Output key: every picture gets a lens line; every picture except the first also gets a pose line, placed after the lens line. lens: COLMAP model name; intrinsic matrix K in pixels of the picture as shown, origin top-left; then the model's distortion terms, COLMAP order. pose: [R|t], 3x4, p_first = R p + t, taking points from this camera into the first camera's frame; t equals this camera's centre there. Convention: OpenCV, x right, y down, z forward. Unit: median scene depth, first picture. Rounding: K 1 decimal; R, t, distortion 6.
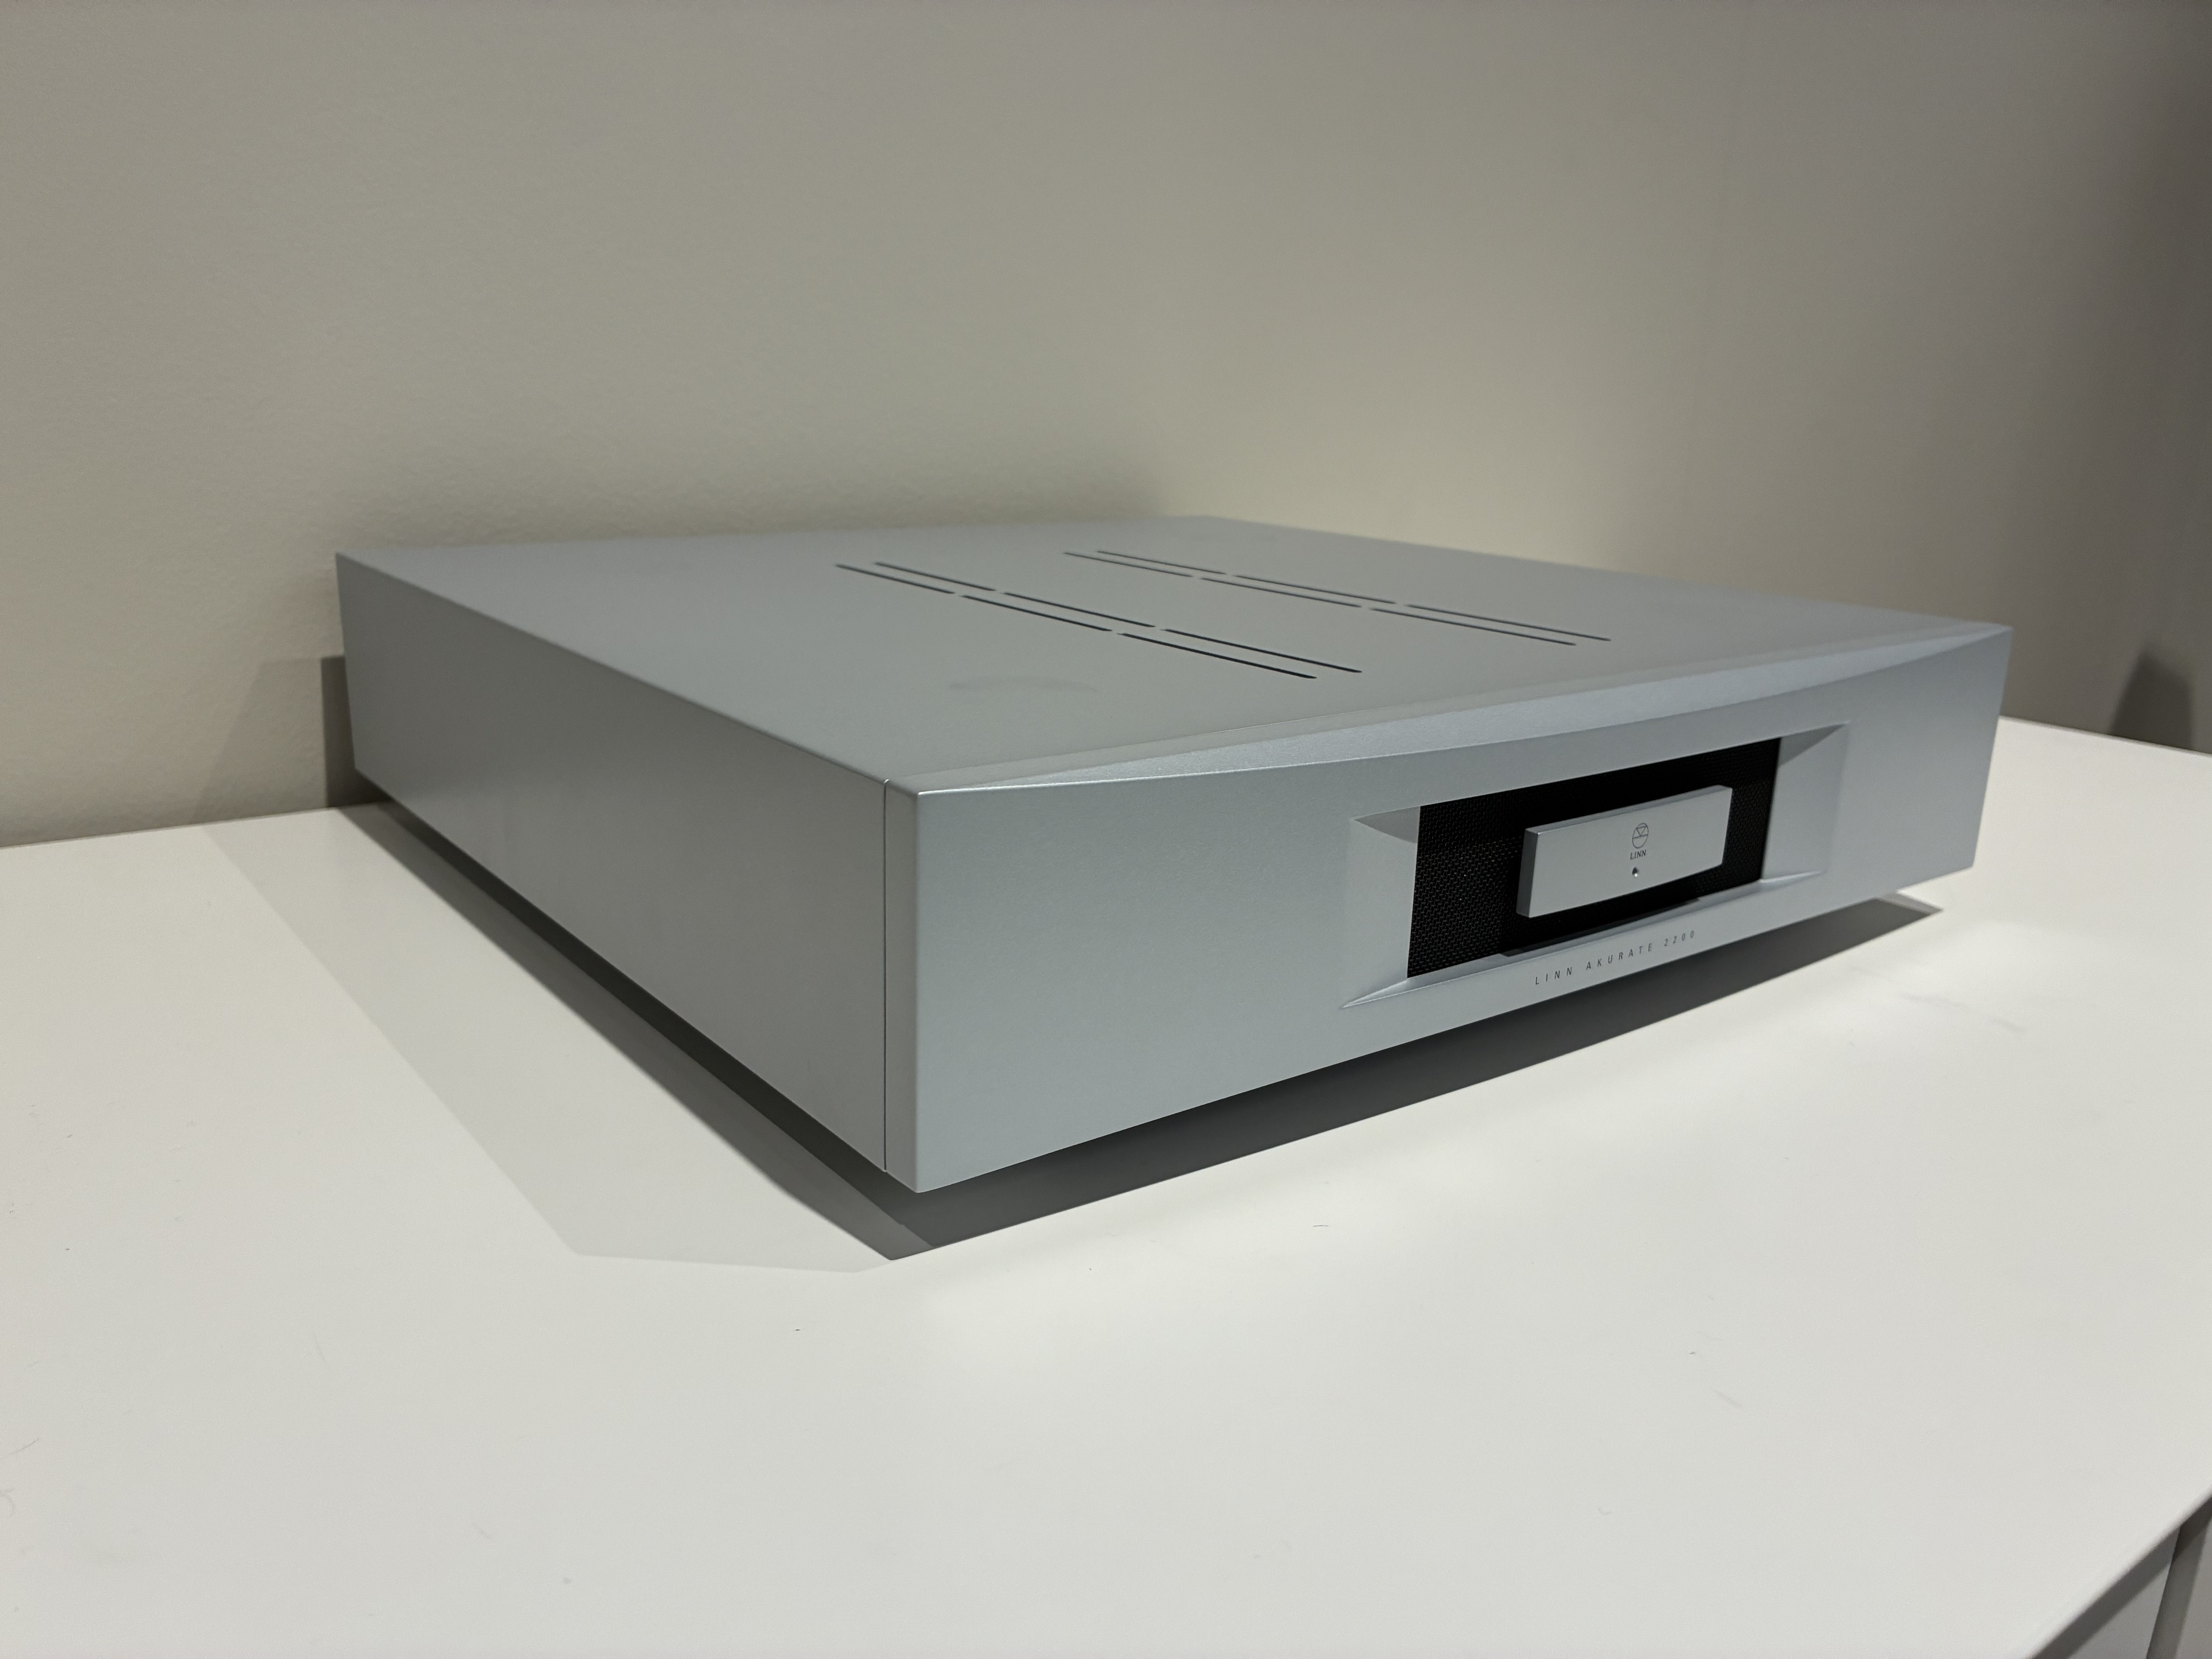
lens RADIAL K [[1694.5, 0, 1106.0], [0, 1694.5, 829.5], [0, 0, 1]] dist [0.005018, -0.002452]
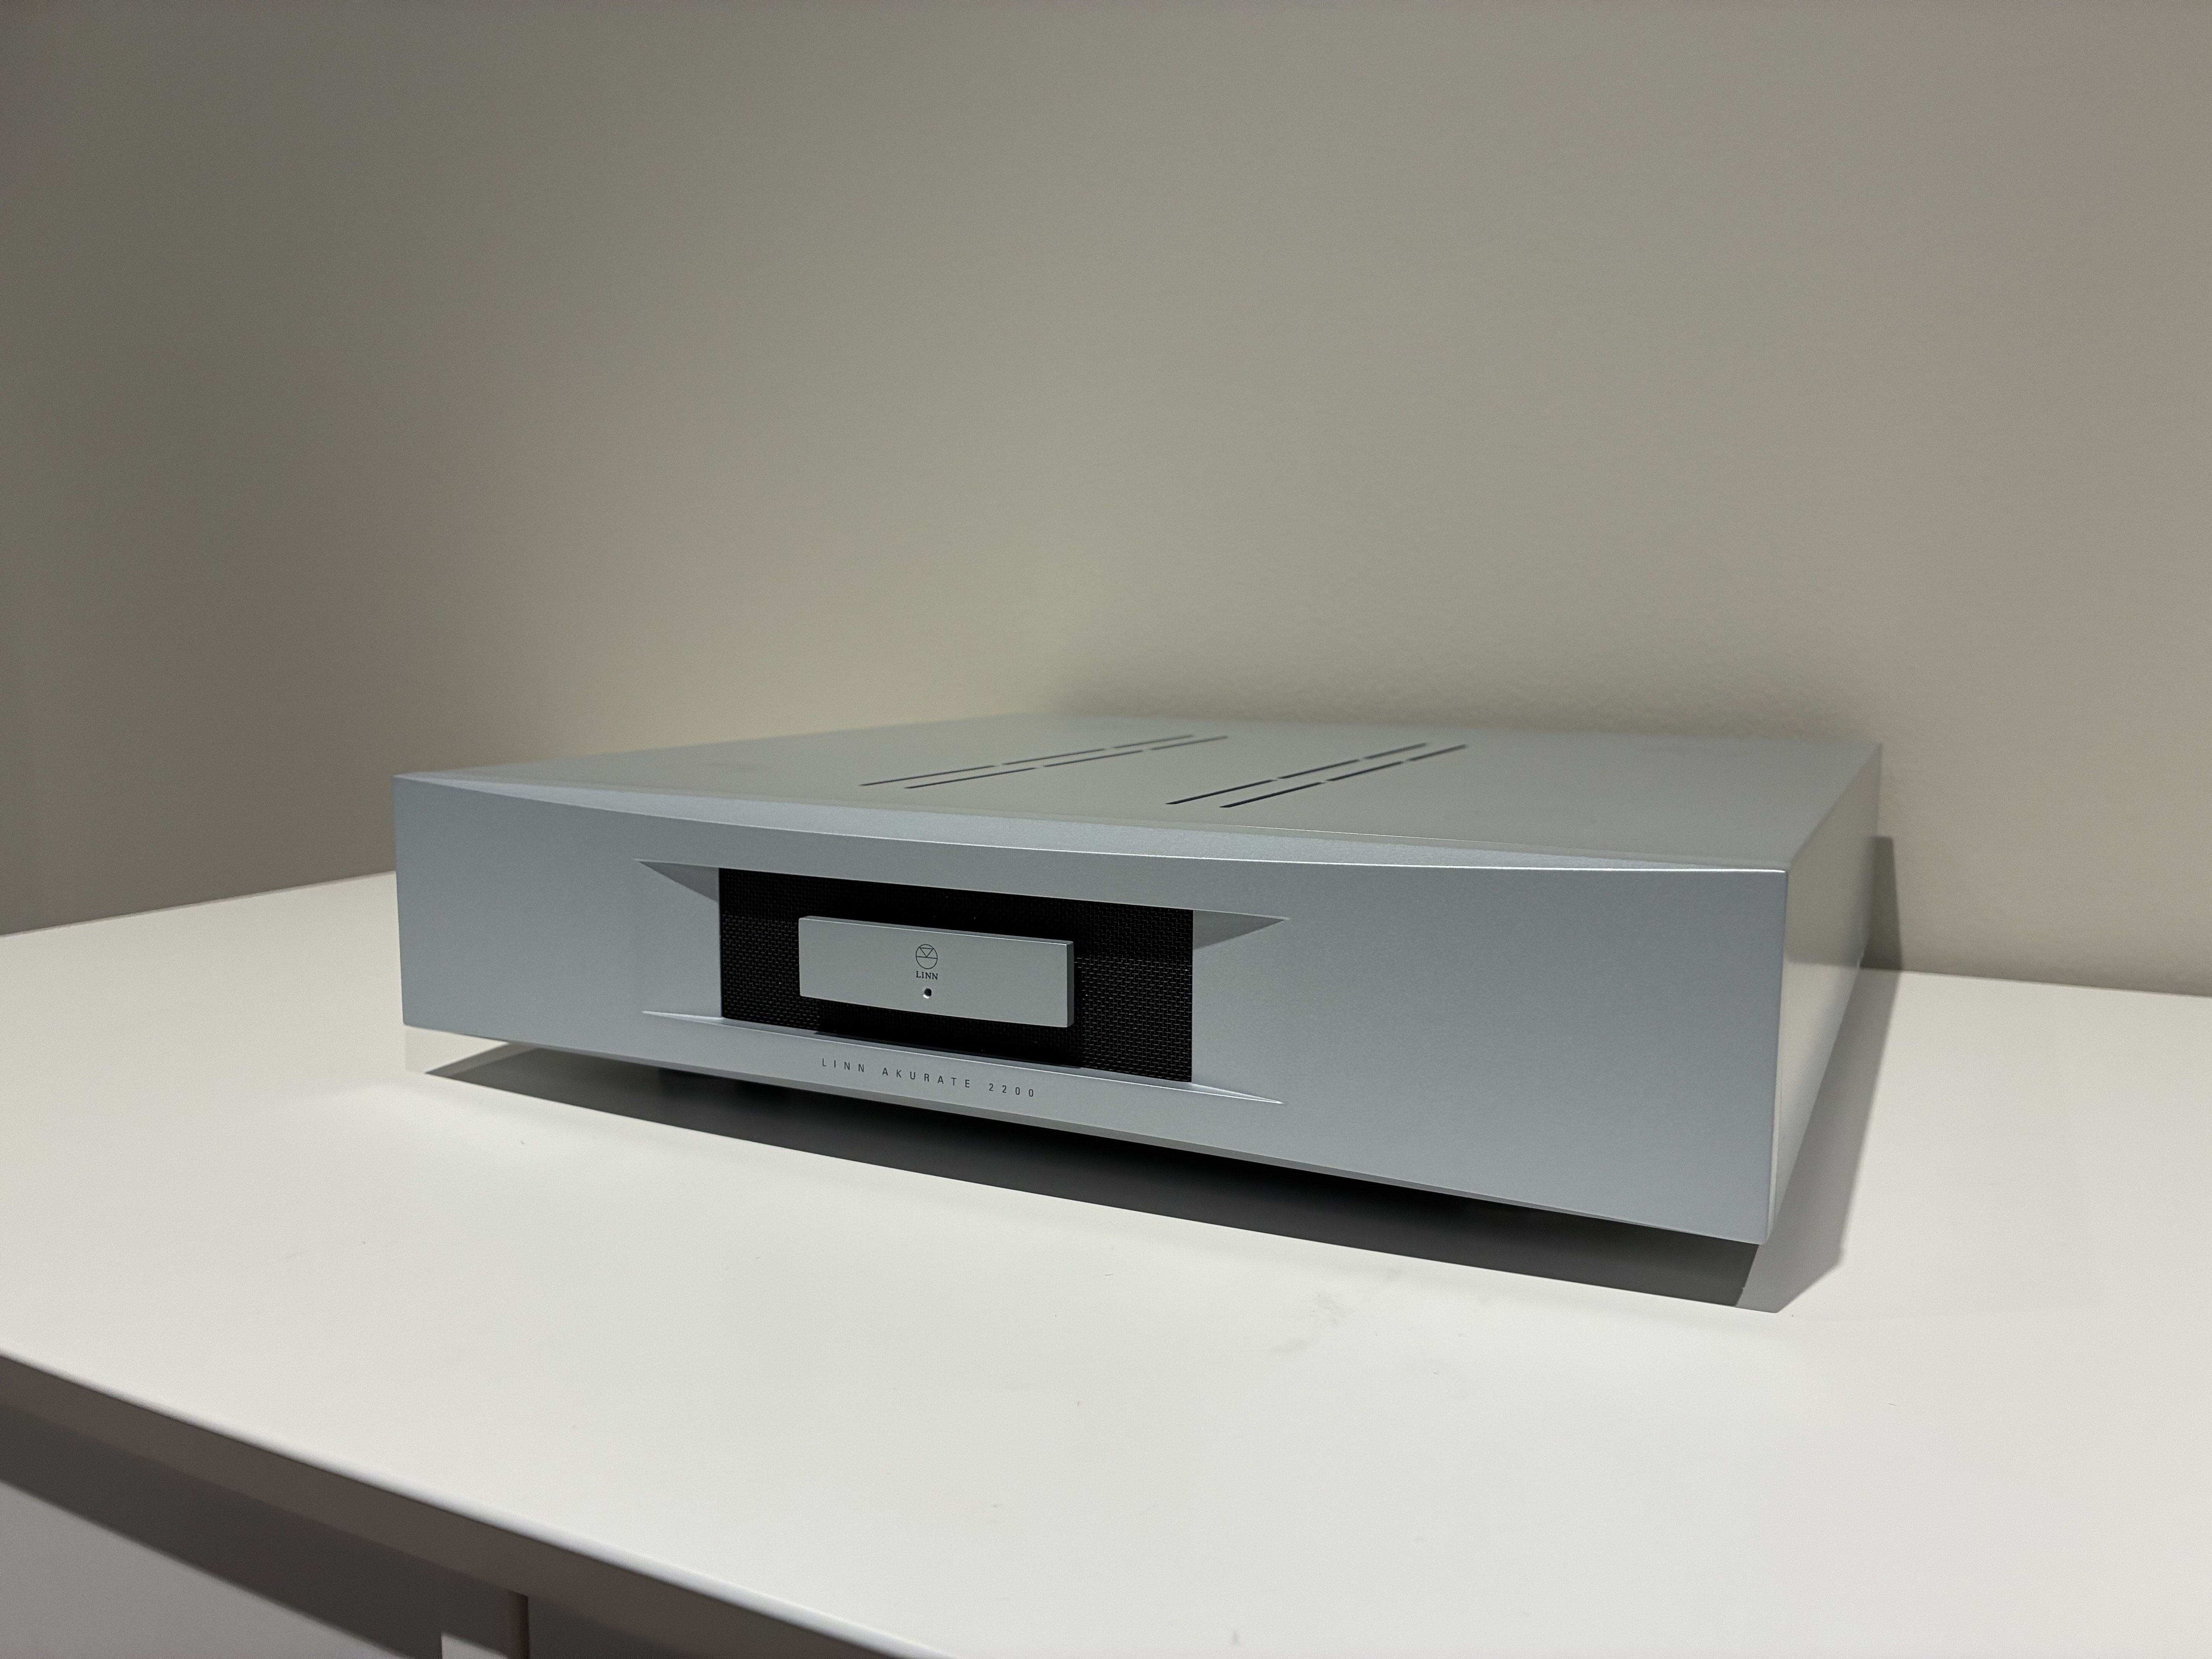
lens RADIAL K [[1694.5, 0, 1106.0], [0, 1694.5, 829.5], [0, 0, 1]] dist [0.005018, -0.002452]
pose [[0.438685, 0.084617, -0.894648, 1.256938], [-0.232806, 0.972270, -0.022196, -0.072919], [0.867961, 0.218016, 0.446220, 0.611924]]
